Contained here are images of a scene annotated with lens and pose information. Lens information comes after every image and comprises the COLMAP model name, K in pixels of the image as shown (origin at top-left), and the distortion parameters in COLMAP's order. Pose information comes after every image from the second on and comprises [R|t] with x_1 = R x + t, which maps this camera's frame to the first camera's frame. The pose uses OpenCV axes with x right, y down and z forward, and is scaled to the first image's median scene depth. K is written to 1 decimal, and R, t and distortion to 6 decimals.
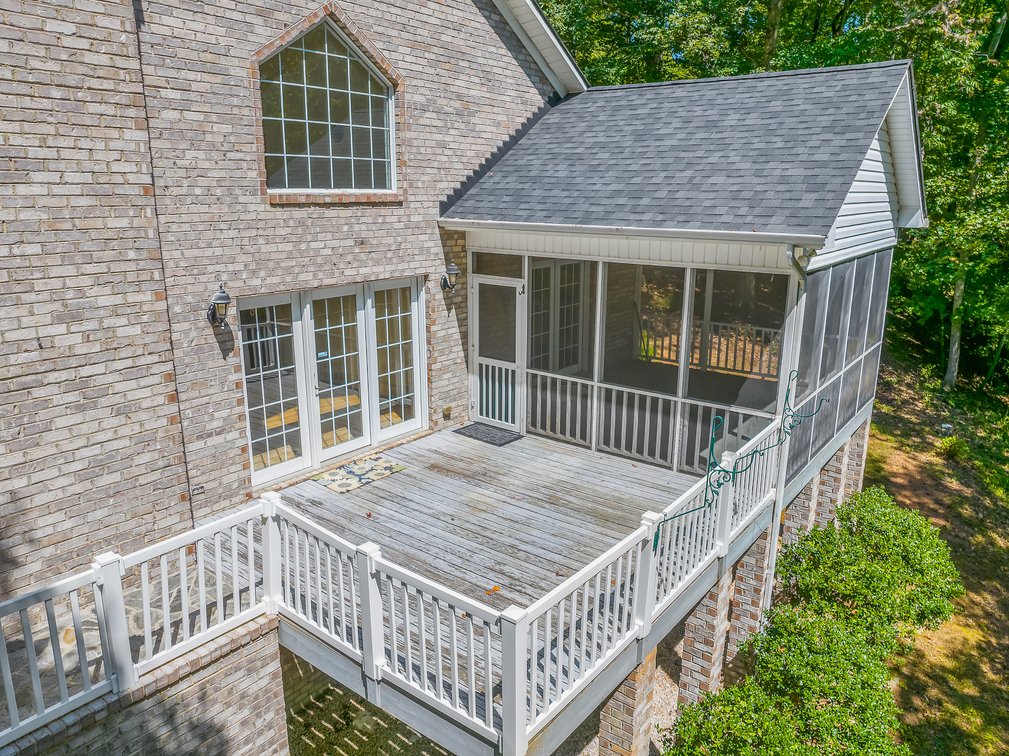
lens RADIAL K [[715.9, 0, 504.5], [0, 715.9, 378.0], [0, 0, 1]] dist [0.000814, -0.002412]
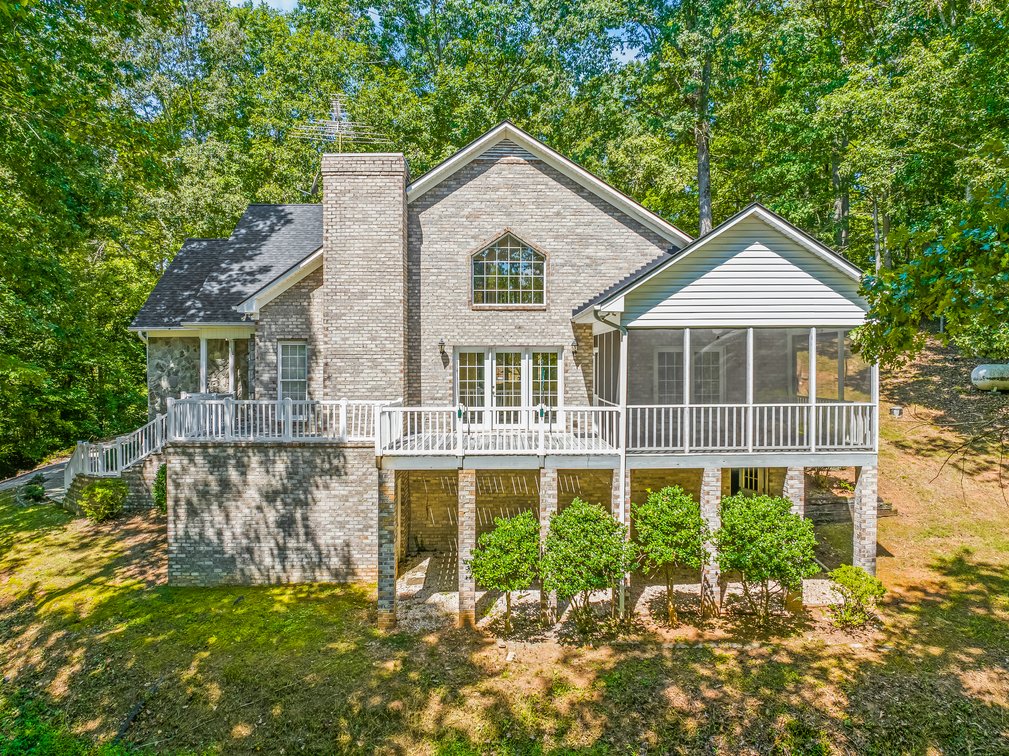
lens RADIAL K [[715.9, 0, 504.5], [0, 715.9, 378.0], [0, 0, 1]] dist [0.000814, -0.002412]
pose [[0.627033, 0.014907, -0.778850, 1.427614], [-0.195177, 0.970932, -0.138550, 0.260747], [0.754145, 0.238889, 0.611716, -0.307392]]
